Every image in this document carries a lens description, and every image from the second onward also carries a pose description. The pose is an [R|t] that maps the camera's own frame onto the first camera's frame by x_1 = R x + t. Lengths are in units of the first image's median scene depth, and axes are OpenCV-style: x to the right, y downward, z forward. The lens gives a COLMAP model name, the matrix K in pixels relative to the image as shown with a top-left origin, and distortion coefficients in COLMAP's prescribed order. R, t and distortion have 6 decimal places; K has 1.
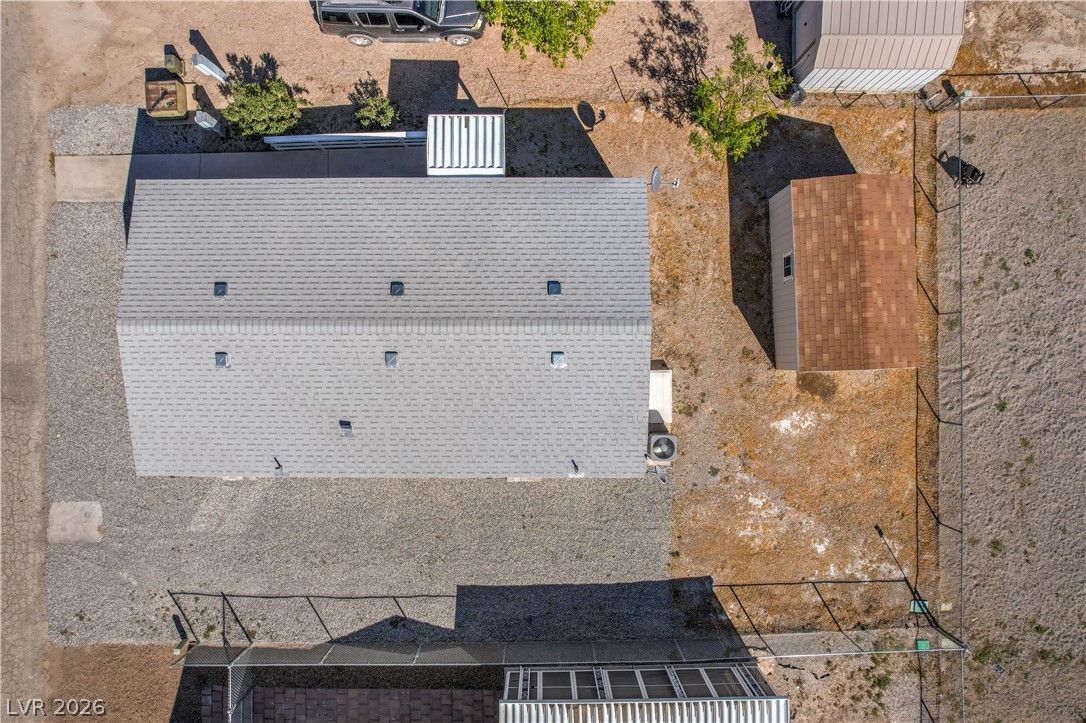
lens RADIAL K [[694.1, 0, 543.0], [0, 694.1, 361.5], [0, 0, 1]] dist [-0.072280, 0.067856]
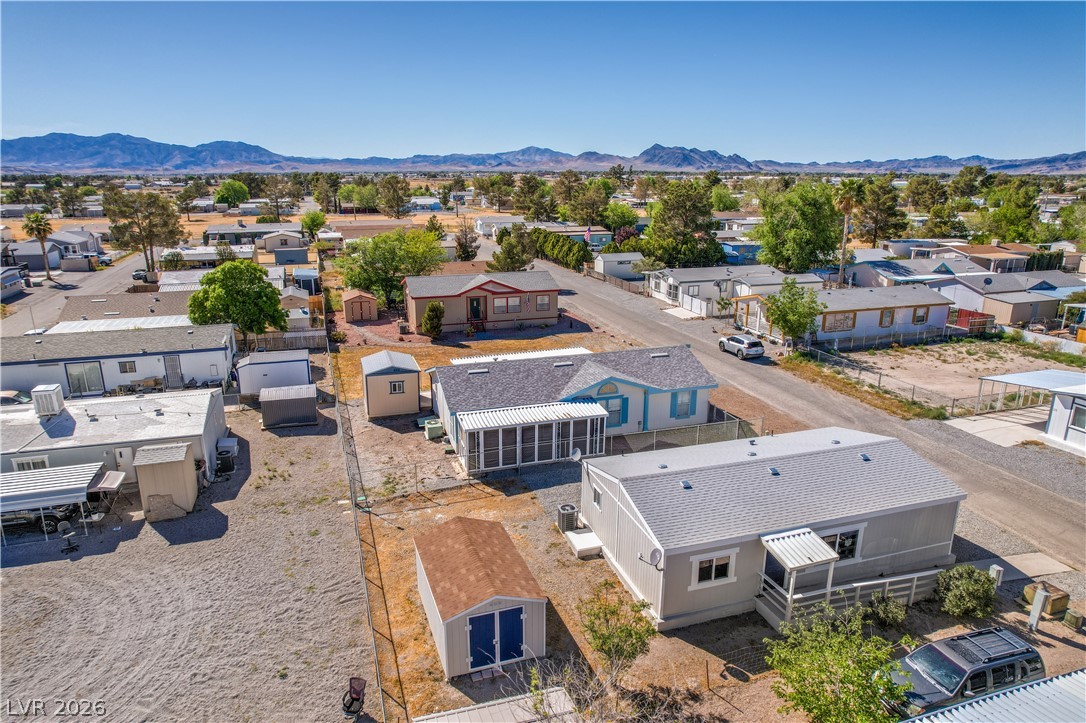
lens RADIAL K [[694.1, 0, 543.0], [0, 694.1, 361.5], [0, 0, 1]] dist [-0.072280, 0.067856]
pose [[-0.953617, 0.076859, -0.291045, 0.605167], [-0.300970, -0.261483, 0.917084, -1.089987], [-0.005617, 0.962143, 0.272487, 0.267793]]
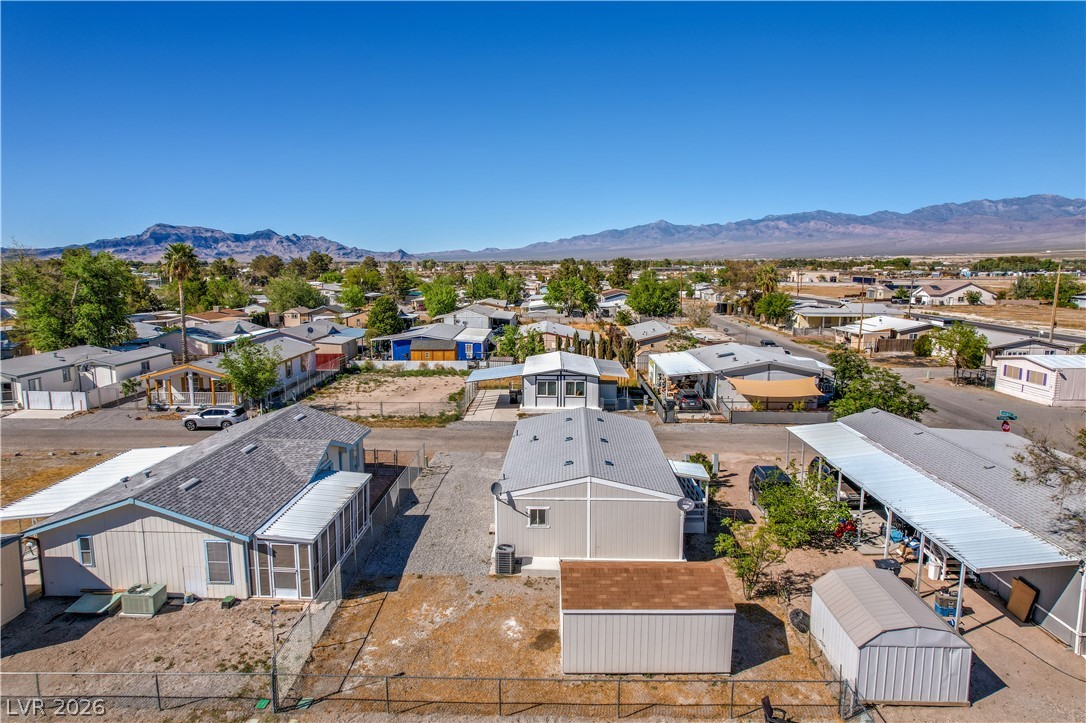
lens RADIAL K [[694.1, 0, 543.0], [0, 694.1, 361.5], [0, 0, 1]] dist [-0.072280, 0.067856]
pose [[-0.035871, 0.141192, -0.989332, 1.419015], [-0.999340, -0.010821, 0.034690, 0.004959], [-0.005808, 0.989923, 0.141487, 0.405703]]
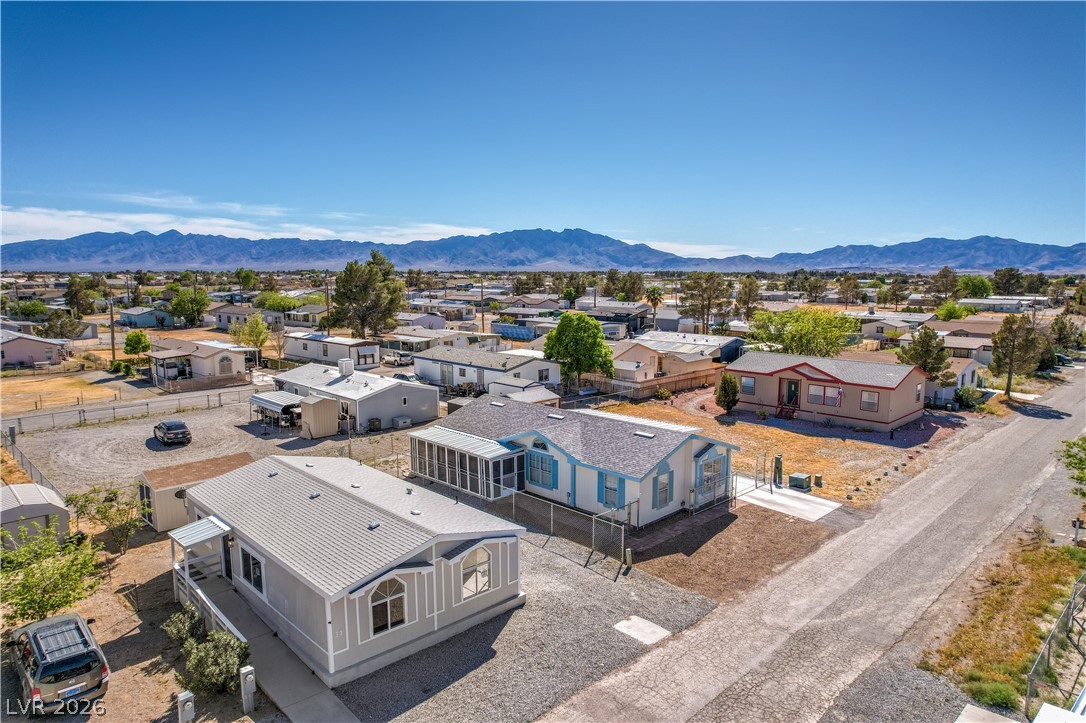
lens RADIAL K [[694.1, 0, 543.0], [0, 694.1, 361.5], [0, 0, 1]] dist [-0.072280, 0.067856]
pose [[-0.697244, -0.097531, 0.710168, -1.354401], [0.716833, -0.096009, 0.690603, -0.640980], [0.000827, 0.990591, 0.136855, 0.396923]]
